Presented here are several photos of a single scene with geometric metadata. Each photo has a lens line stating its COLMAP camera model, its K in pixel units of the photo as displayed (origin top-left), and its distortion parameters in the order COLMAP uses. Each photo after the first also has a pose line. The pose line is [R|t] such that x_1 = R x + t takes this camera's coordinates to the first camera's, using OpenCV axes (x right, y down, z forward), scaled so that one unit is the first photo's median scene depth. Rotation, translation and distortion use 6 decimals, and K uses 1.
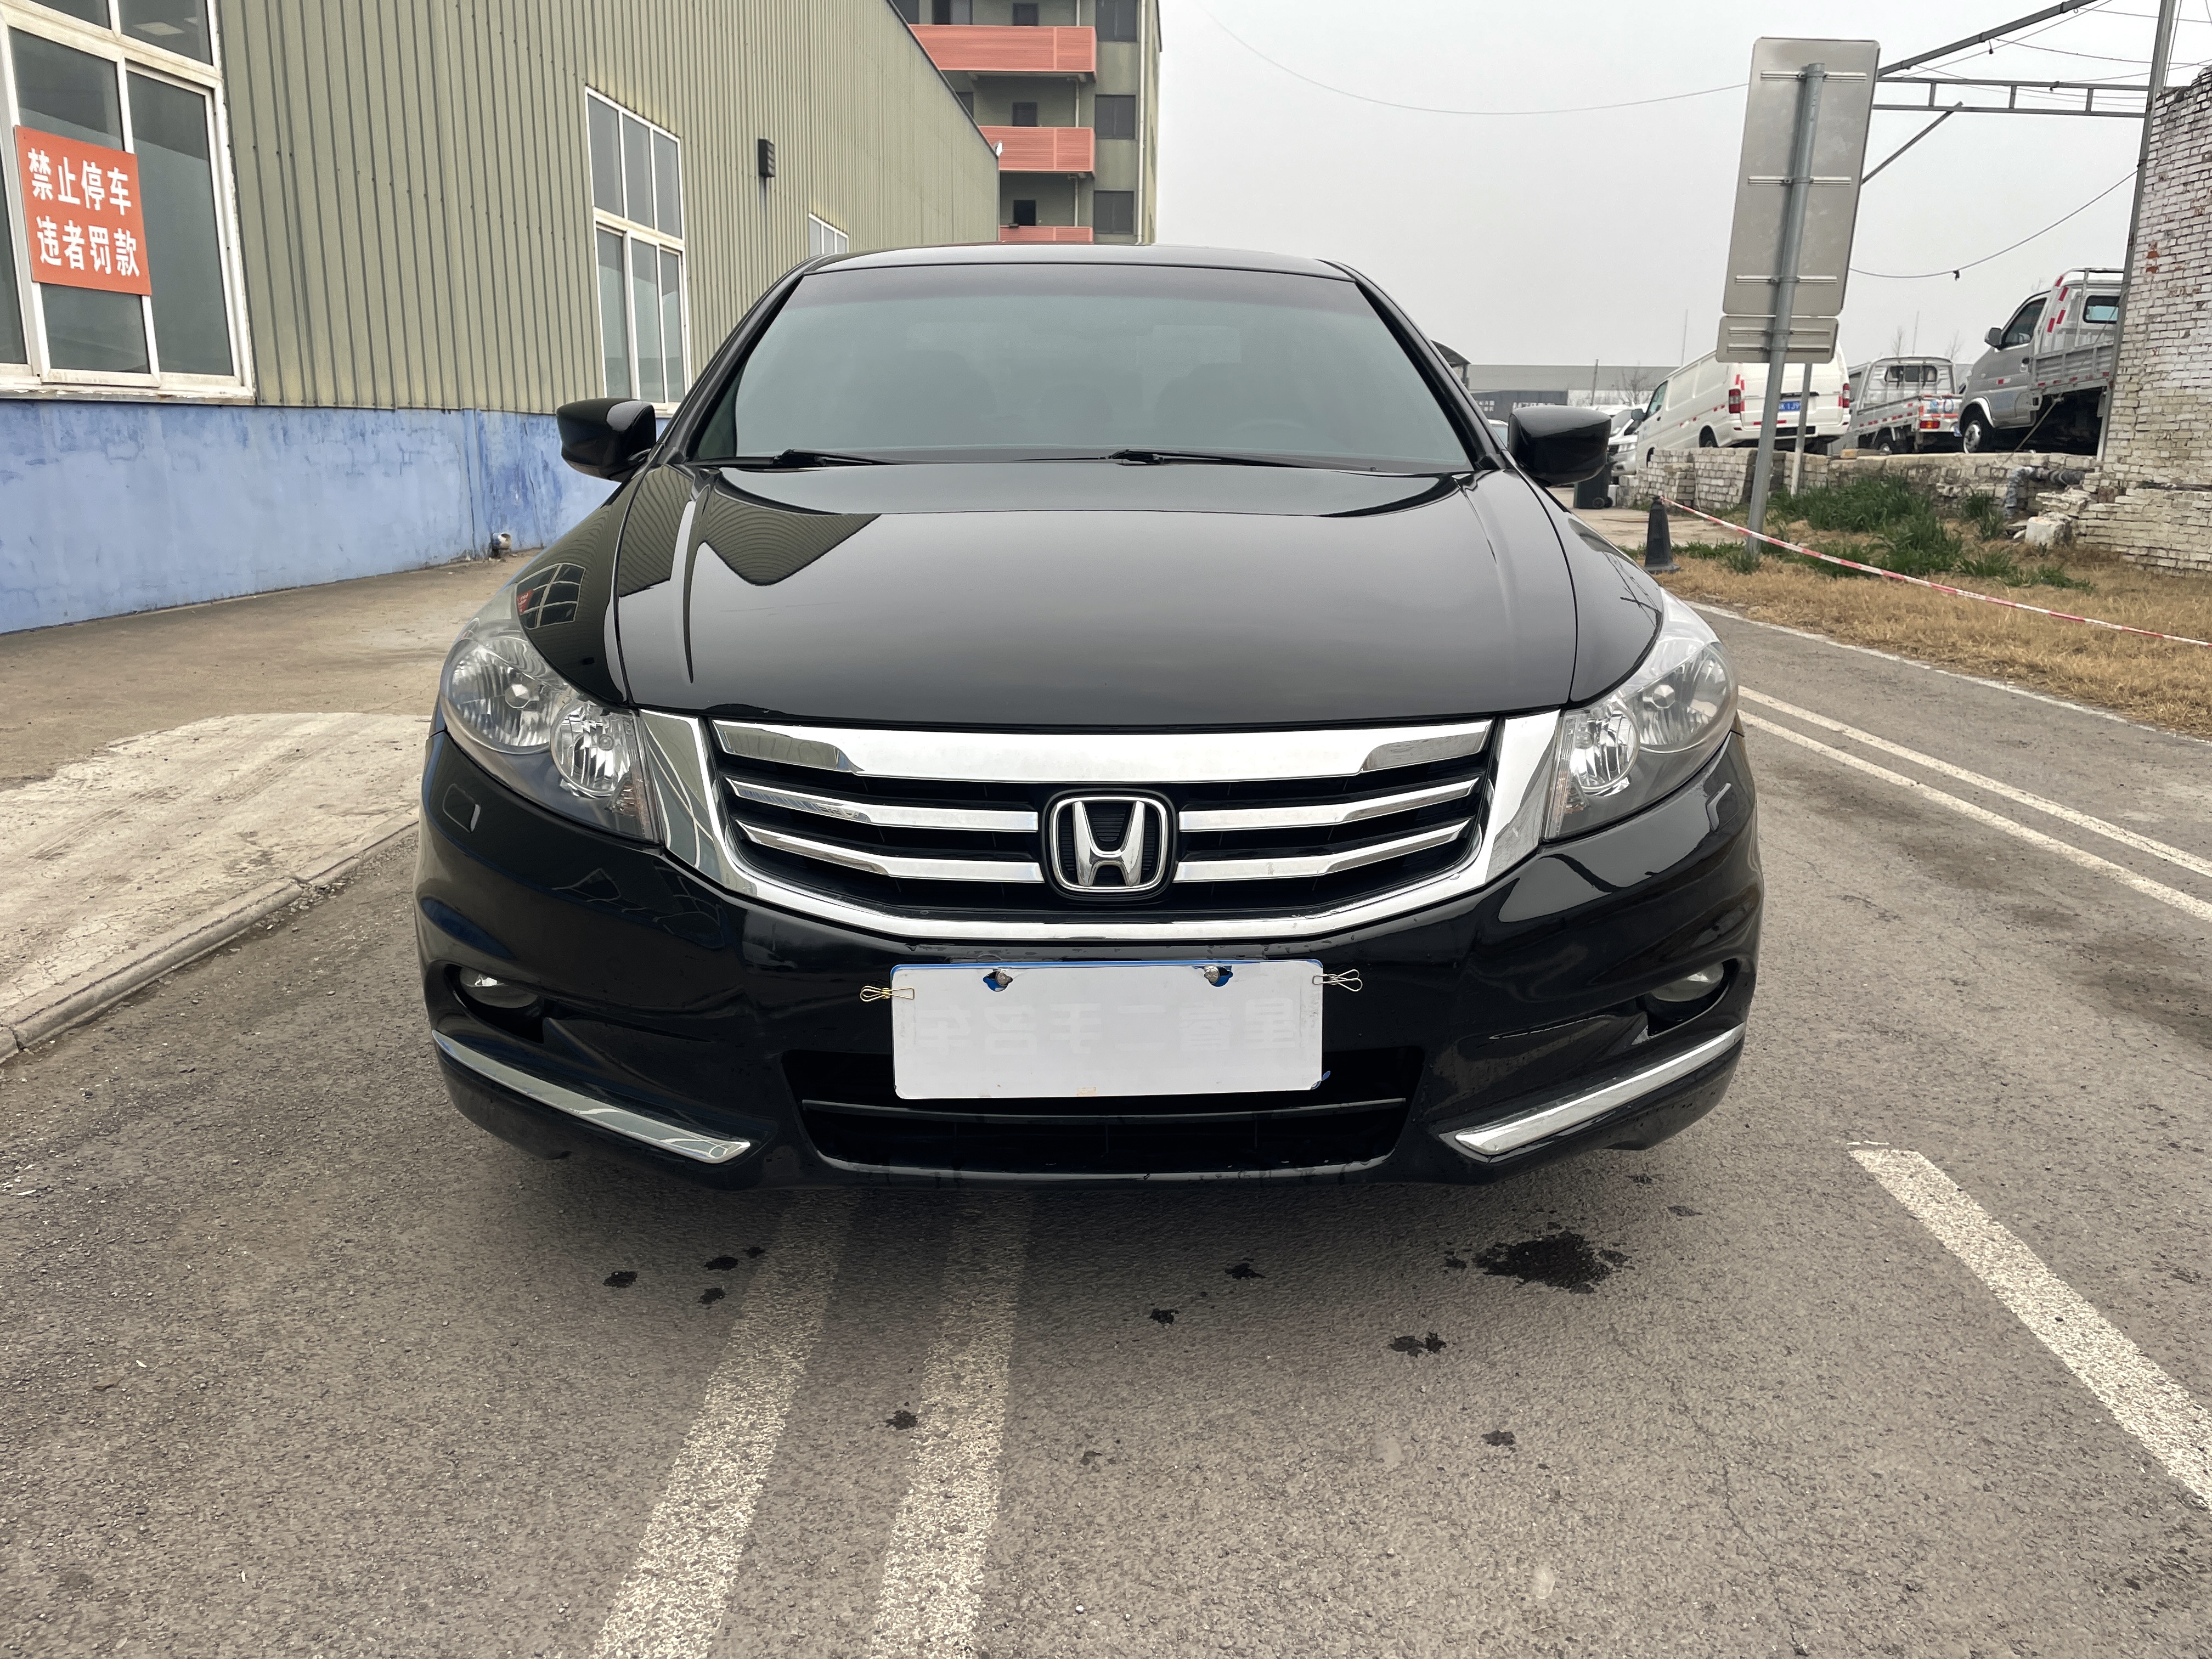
lens RADIAL K [[1662.8, 0, 1110.4], [0, 1662.8, 824.8], [0, 0, 1]] dist [0.097058, -0.117583]
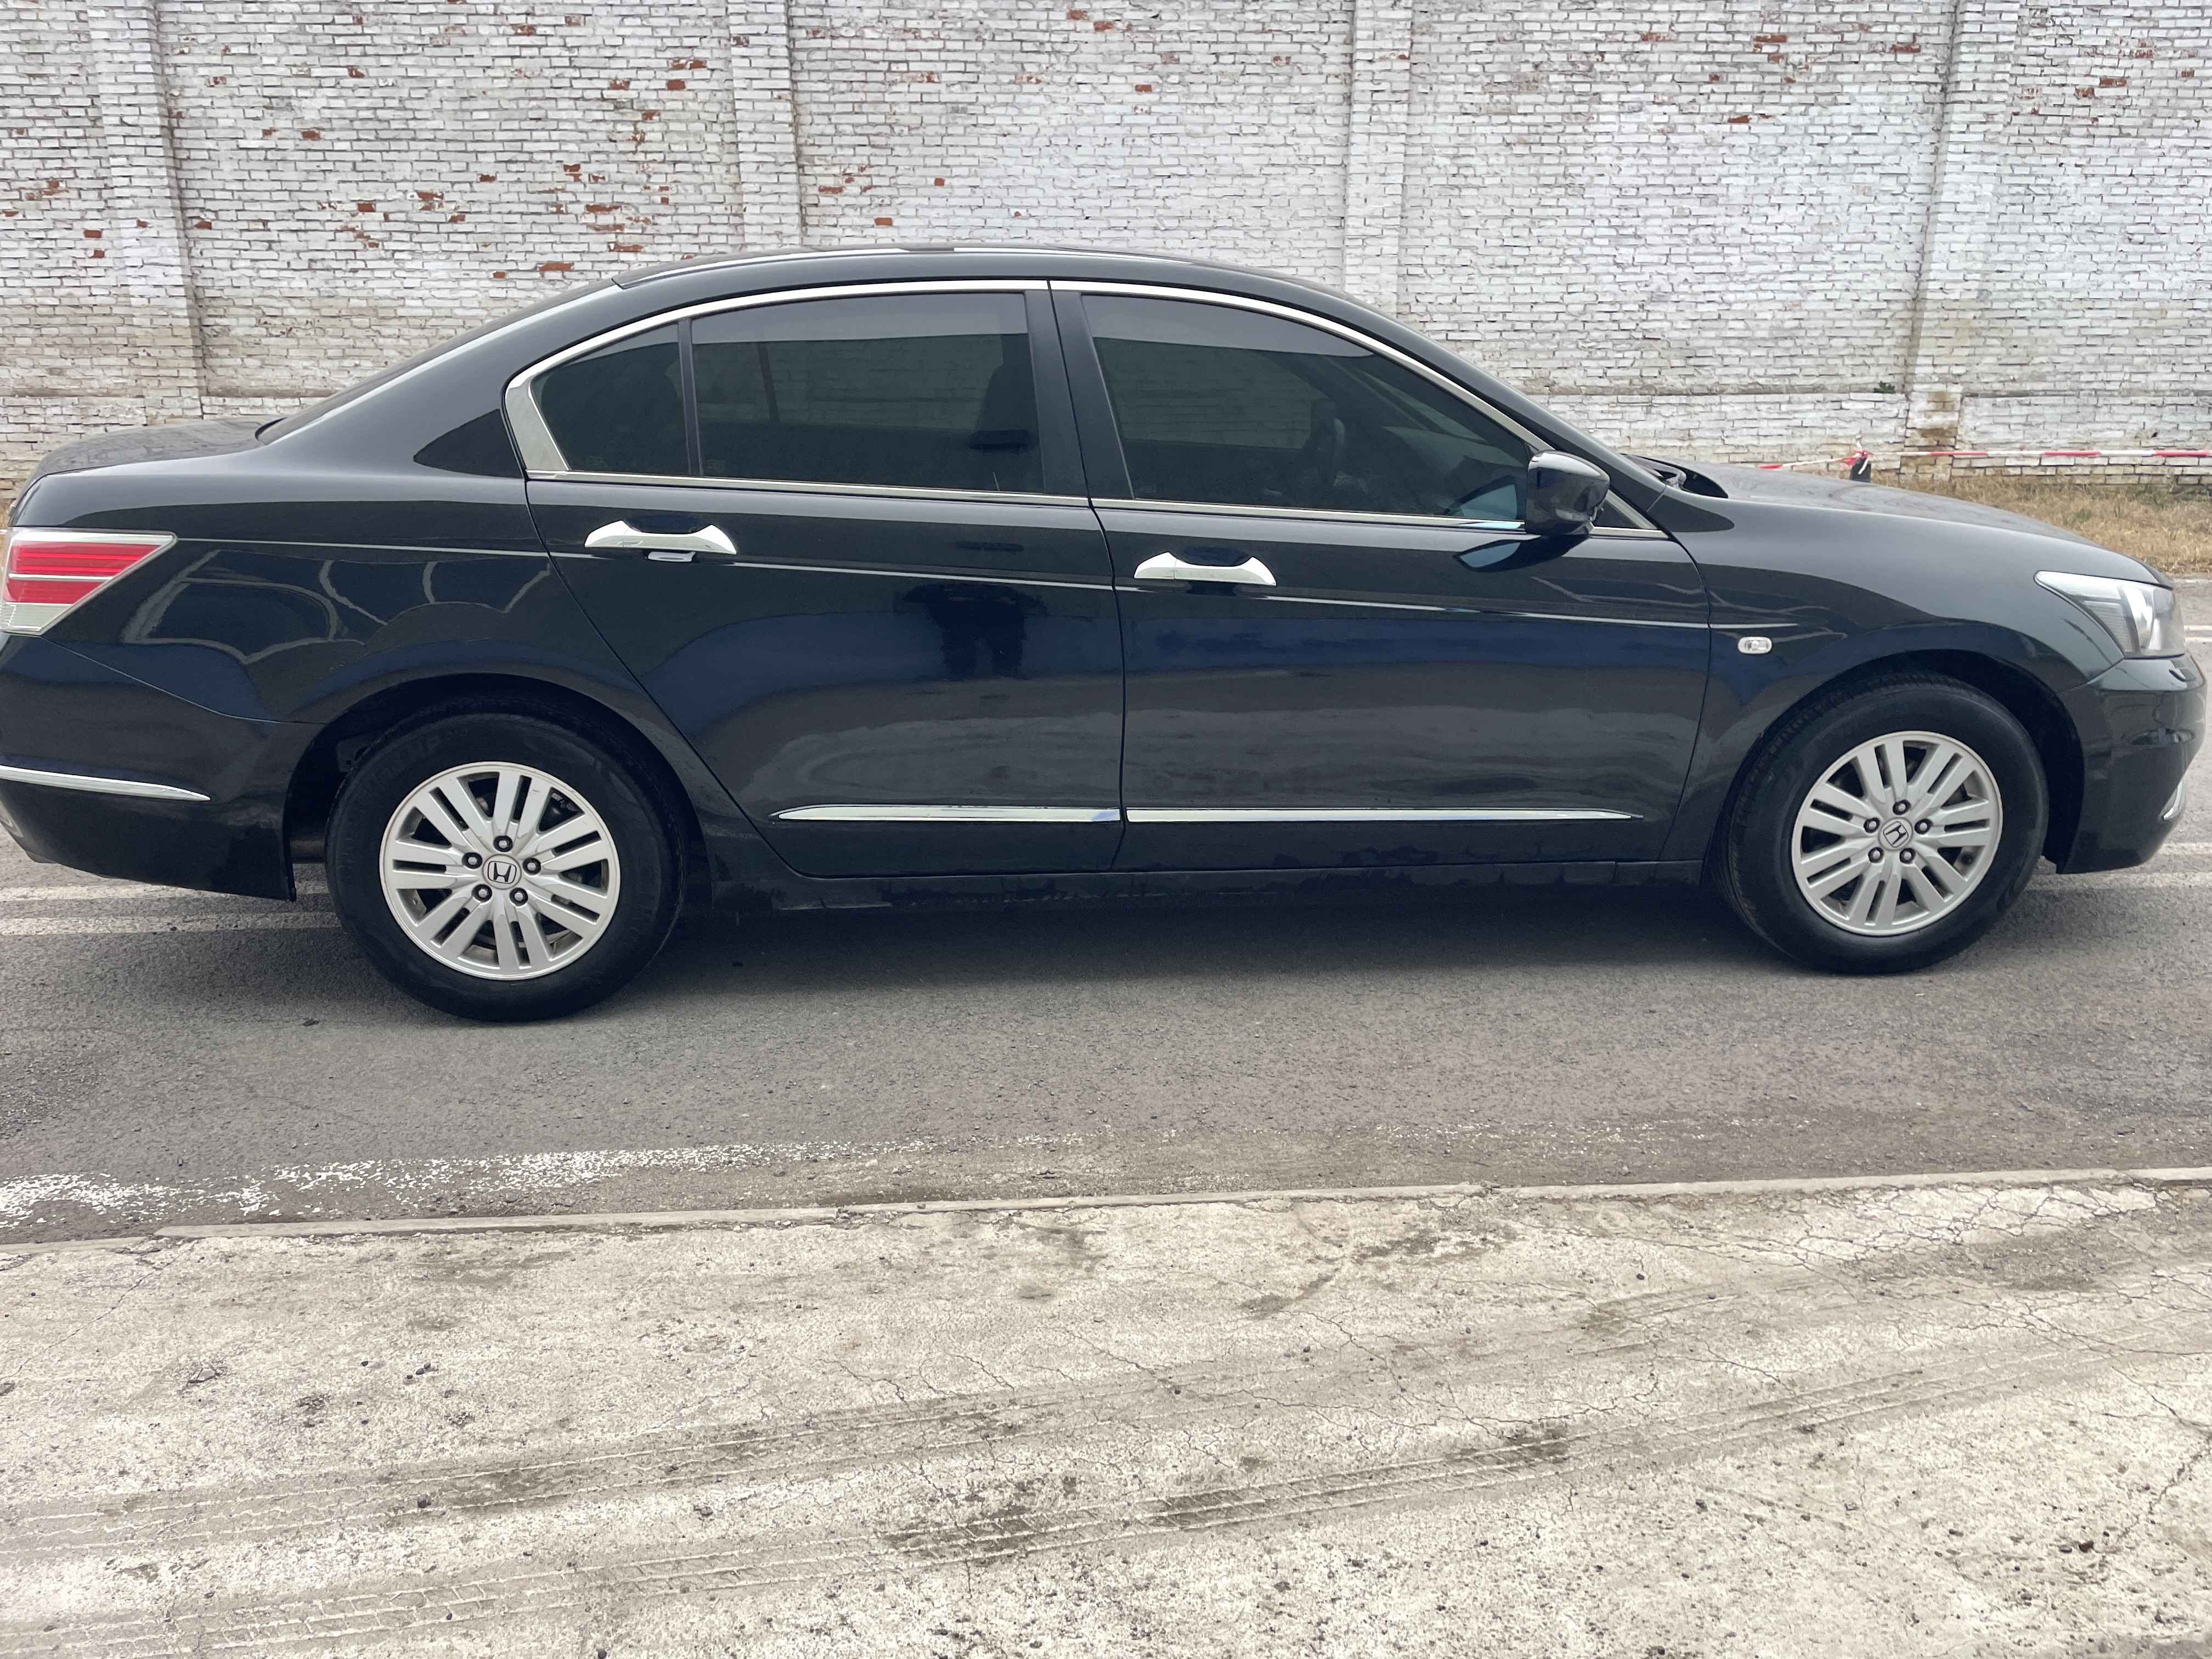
lens RADIAL K [[1662.2, 0, 1108.1], [0, 1662.2, 817.4], [0, 0, 1]] dist [0.098121, -0.118525]
pose [[-0.061578, -0.300996, 0.951635, -1.186703], [0.225577, 0.924578, 0.307034, -0.389489], [-0.972277, 0.233574, 0.010964, 1.220074]]
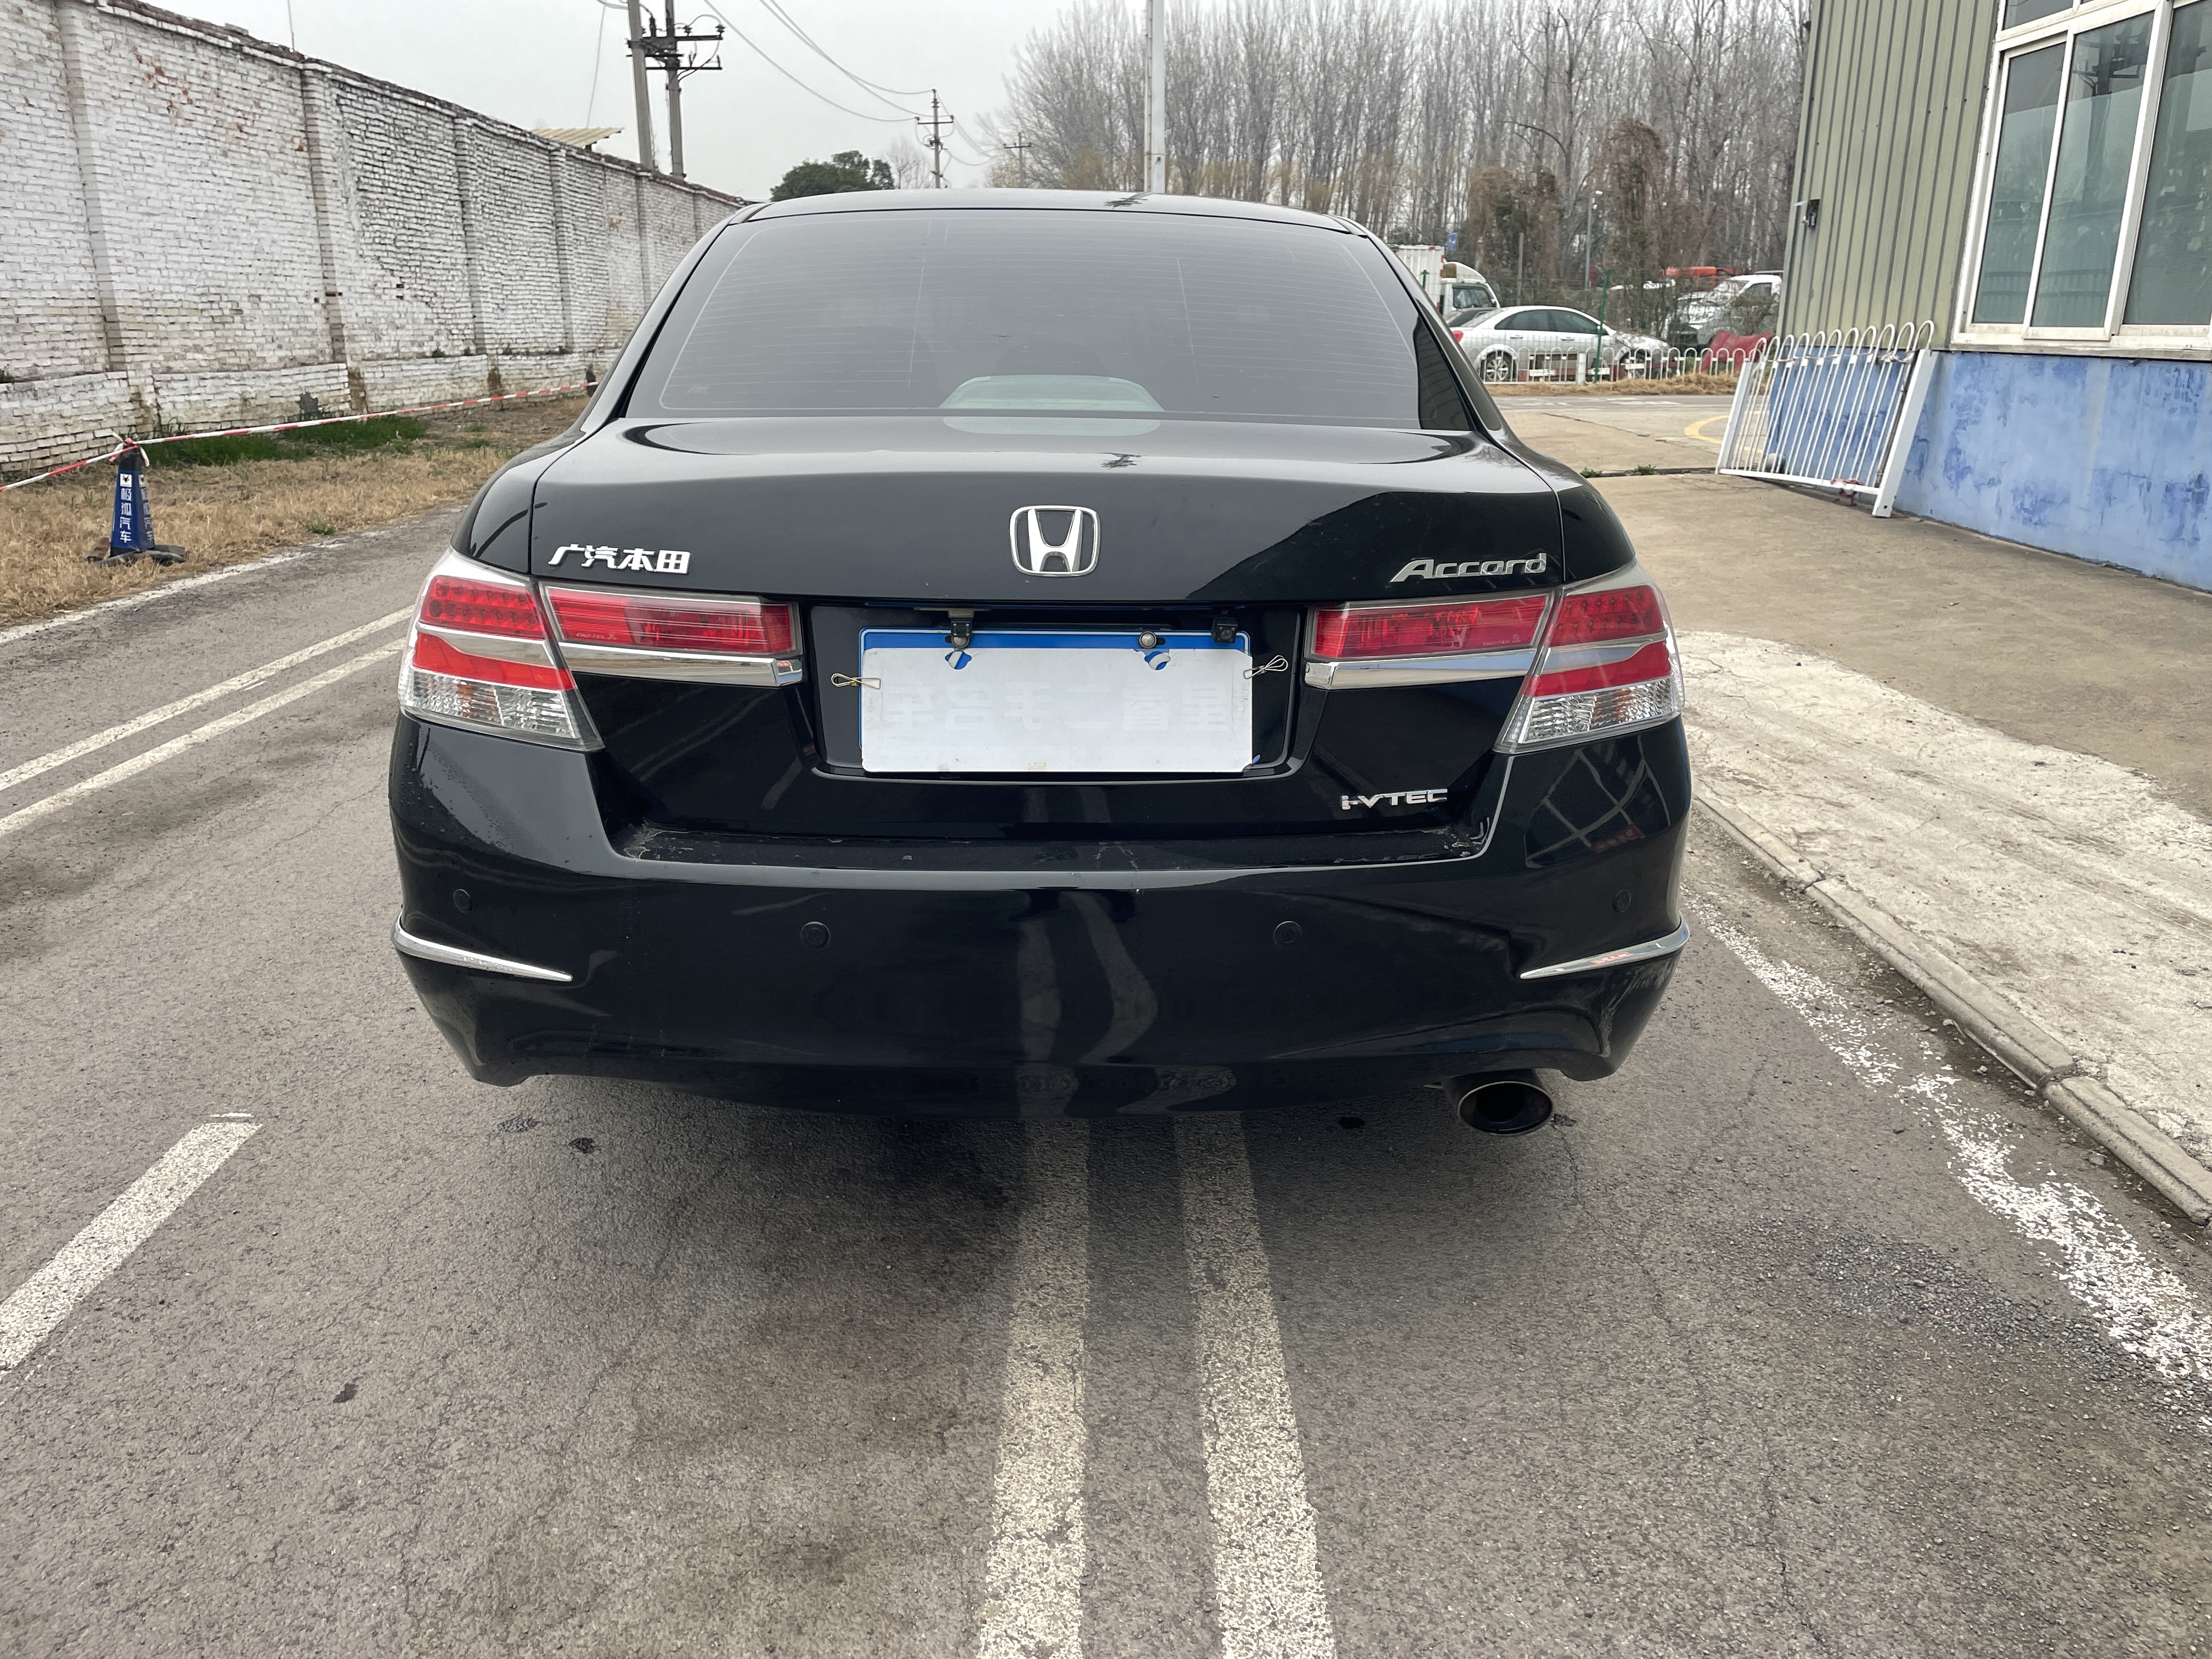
lens RADIAL K [[1658.2, 0, 1122.4], [0, 1658.2, 821.5], [0, 0, 1]] dist [0.089878, -0.111069]
pose [[-0.999664, -0.015722, -0.020591, -0.053888], [-0.023851, 0.868831, 0.494535, -0.593773], [0.010115, 0.494860, -0.868914, 2.309622]]
